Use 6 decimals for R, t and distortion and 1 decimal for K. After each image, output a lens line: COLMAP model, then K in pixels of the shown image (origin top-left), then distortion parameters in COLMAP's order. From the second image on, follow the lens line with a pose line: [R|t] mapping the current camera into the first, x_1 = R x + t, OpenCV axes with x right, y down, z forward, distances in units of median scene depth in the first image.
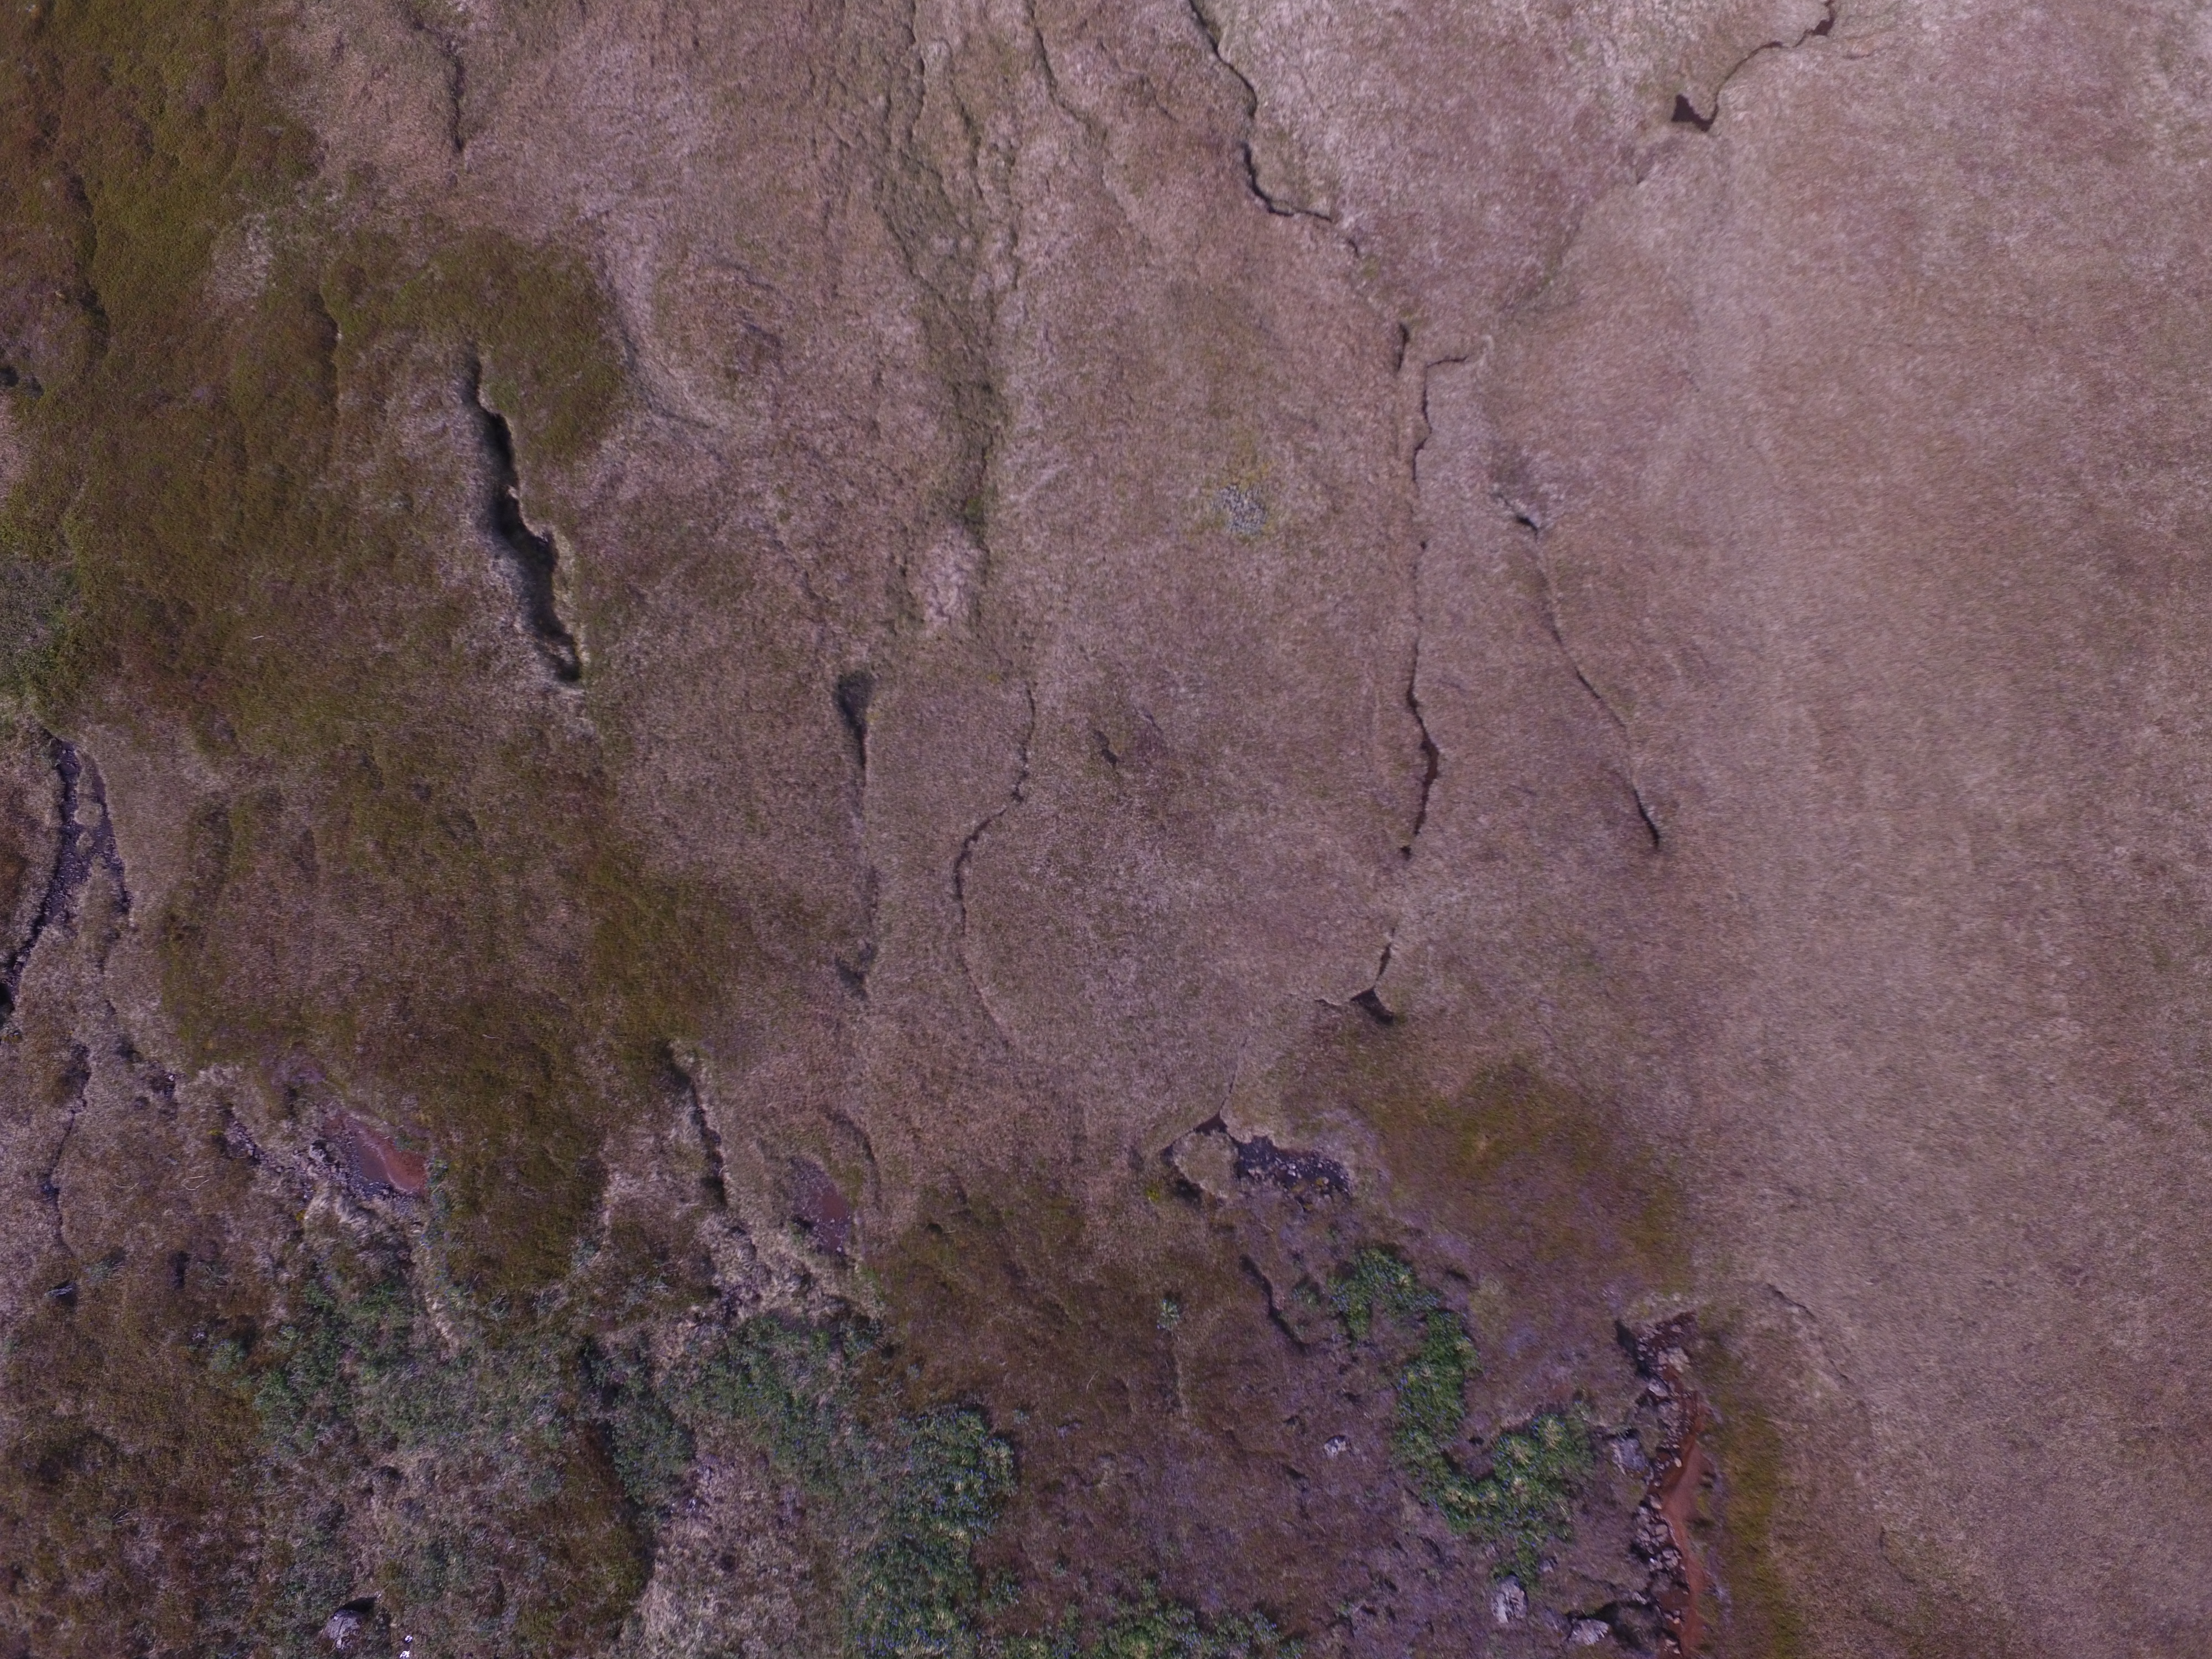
lens RADIAL K [[1278.9, 0, 1100.5], [0, 1278.9, 832.0], [0, 0, 1]] dist [-0.008598, 0.018979]
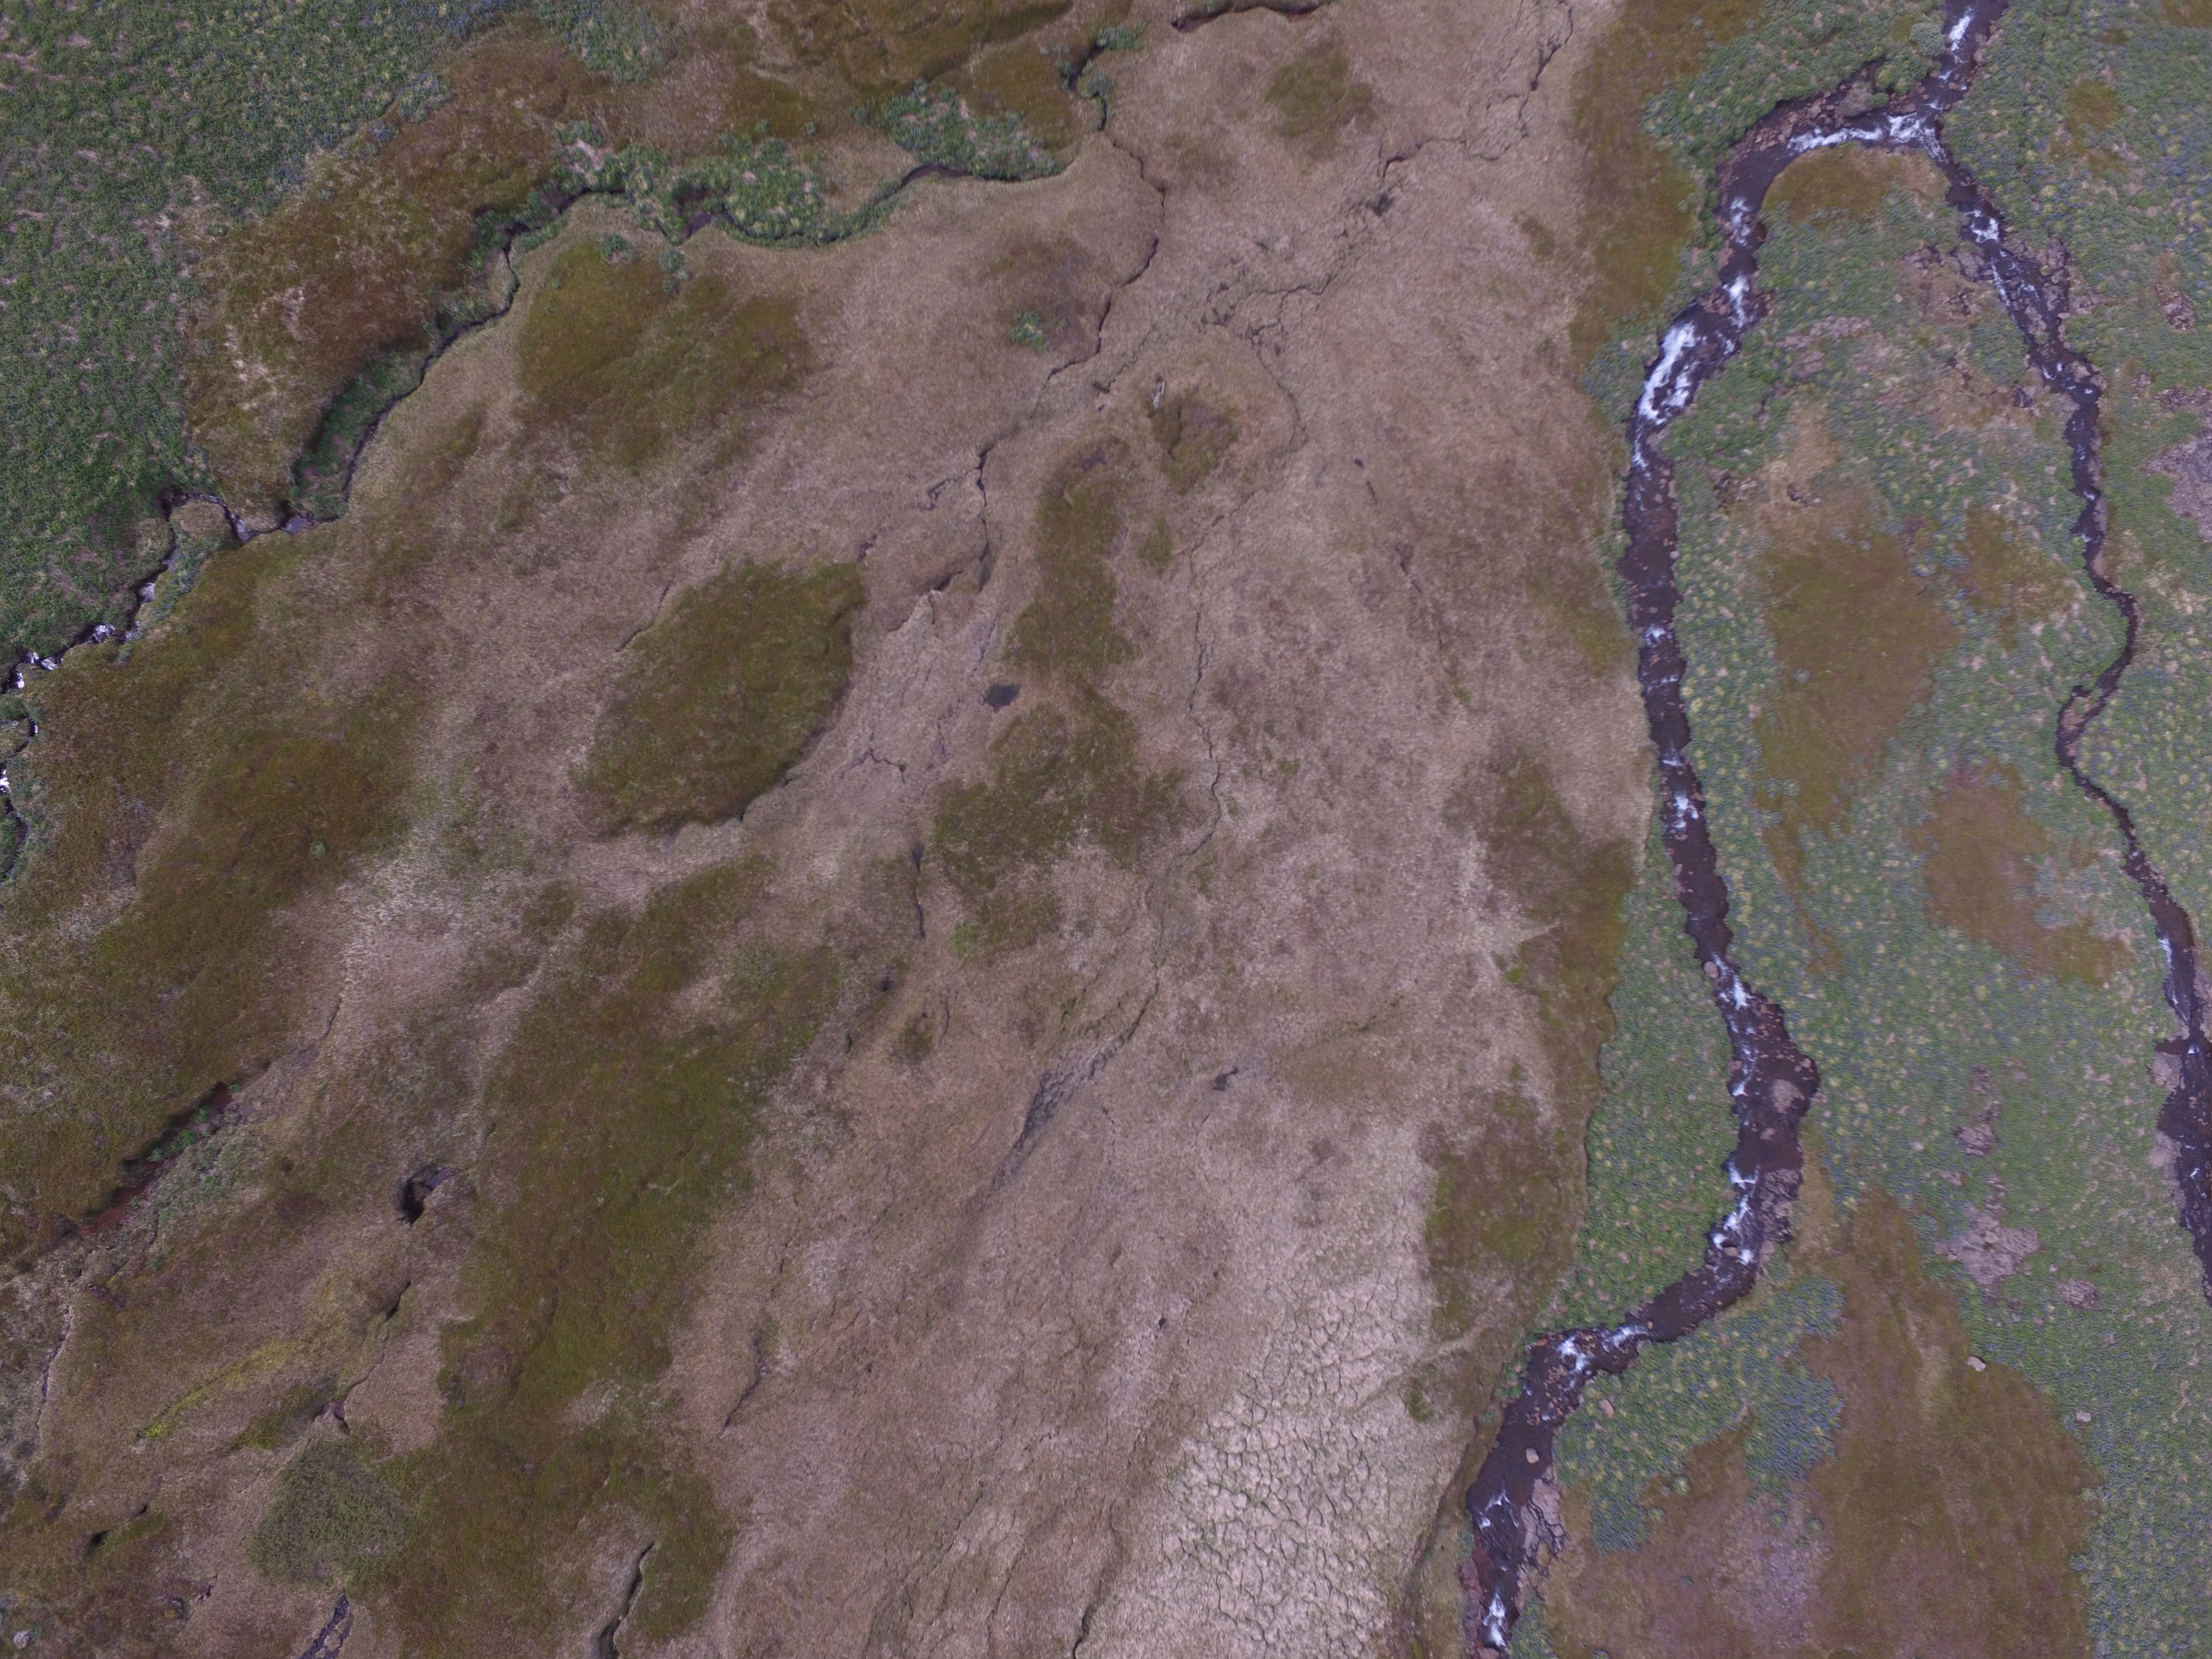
lens RADIAL K [[1301.5, 0, 1111.9], [0, 1301.5, 787.6], [0, 0, 1]] dist [-0.004340, 0.019137]
pose [[0.755814, 0.654257, 0.026318, -0.783281], [-0.654786, 0.755199, 0.030482, -1.762621], [0.000067, -0.040271, 0.999189, -0.882707]]
